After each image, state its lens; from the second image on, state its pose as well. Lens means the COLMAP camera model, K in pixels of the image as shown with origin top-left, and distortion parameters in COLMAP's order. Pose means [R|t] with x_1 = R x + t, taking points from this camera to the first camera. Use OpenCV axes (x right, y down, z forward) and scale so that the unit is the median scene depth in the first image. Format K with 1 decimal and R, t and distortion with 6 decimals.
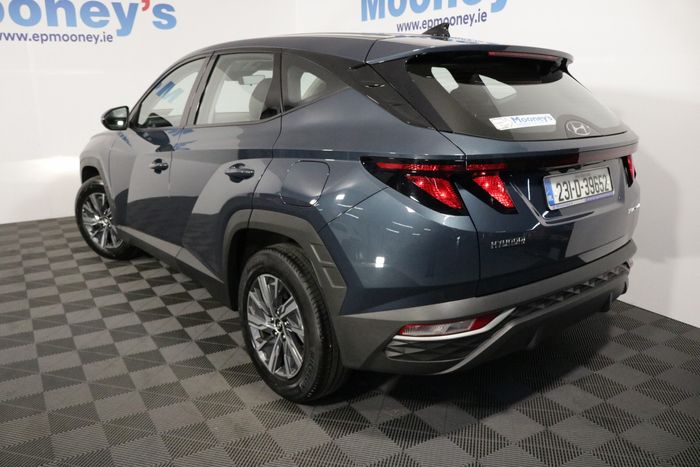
lens RADIAL K [[565.5, 0, 334.9], [0, 565.5, 234.8], [0, 0, 1]] dist [-0.167016, 0.145860]
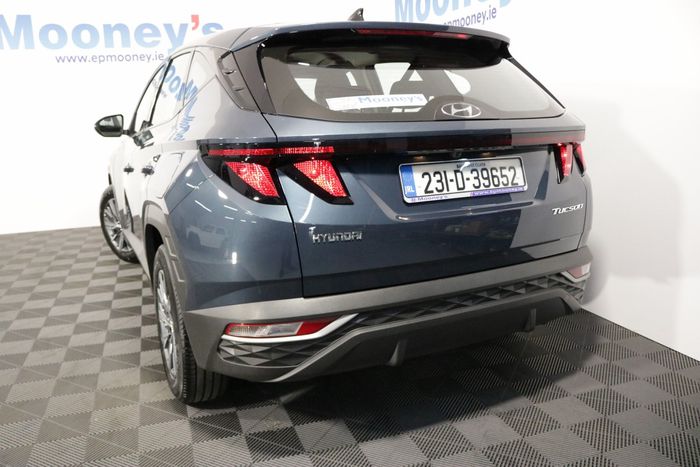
lens RADIAL K [[565.5, 0, 334.9], [0, 565.5, 234.8], [0, 0, 1]] dist [-0.167016, 0.145860]
pose [[0.976081, 0.024777, -0.215991, 0.400739], [-0.033507, 0.998759, -0.036853, 0.034933], [0.214810, 0.043209, 0.975700, 0.105665]]
